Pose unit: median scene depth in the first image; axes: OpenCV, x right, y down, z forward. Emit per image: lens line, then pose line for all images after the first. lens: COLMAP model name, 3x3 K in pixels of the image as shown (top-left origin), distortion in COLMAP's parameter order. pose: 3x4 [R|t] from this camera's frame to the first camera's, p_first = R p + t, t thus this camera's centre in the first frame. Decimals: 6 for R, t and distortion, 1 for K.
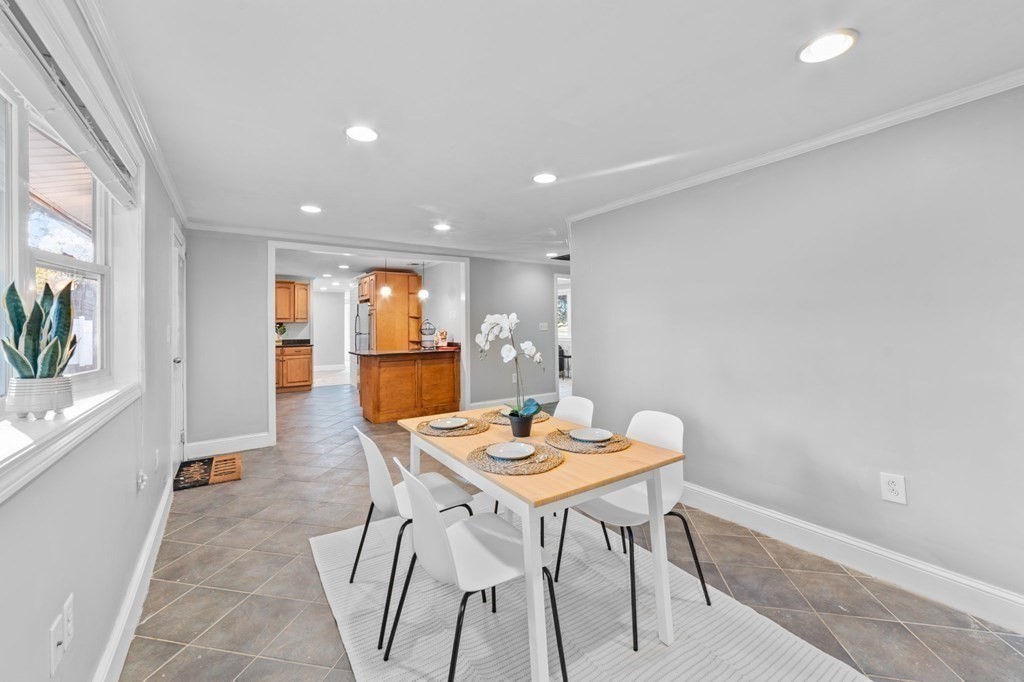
lens RADIAL K [[400.3, 0, 512.6], [0, 400.3, 326.1], [0, 0, 1]] dist [-0.026320, 0.011141]
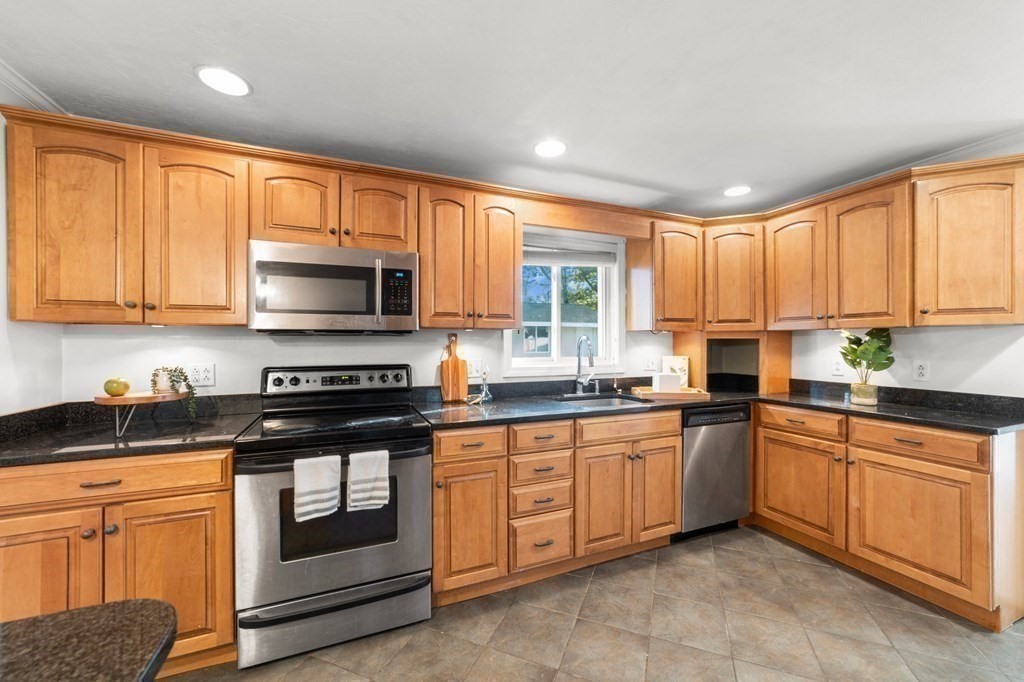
lens RADIAL K [[397.0, 0, 512.0], [0, 397.0, 341.0], [0, 0, 1]] dist [-0.030056, 0.010137]
pose [[-0.221576, 0.003374, -0.975137, -0.243112], [0.006032, 0.999980, 0.002089, -0.002016], [0.975124, -0.005419, -0.221592, 0.802734]]
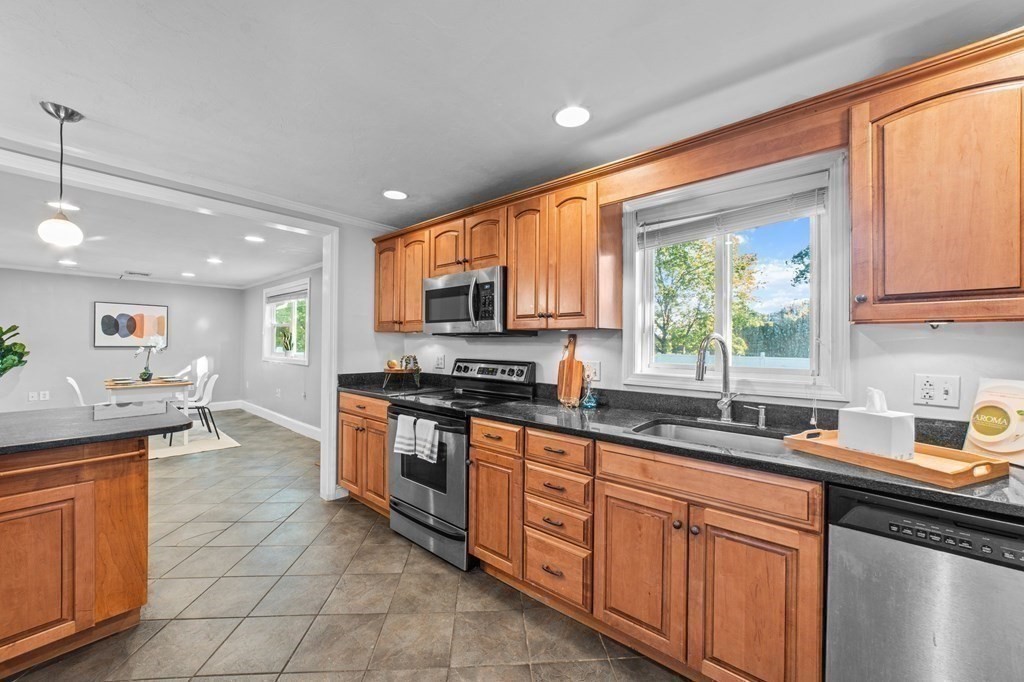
lens RADIAL K [[391.6, 0, 515.0], [0, 391.6, 340.9], [0, 0, 1]] dist [-0.025948, 0.009942]
pose [[-0.972690, -0.002979, -0.232087, -0.422497], [-0.001196, 0.999969, -0.007824, 0.000175], [0.232104, -0.007333, -0.972663, 0.976919]]
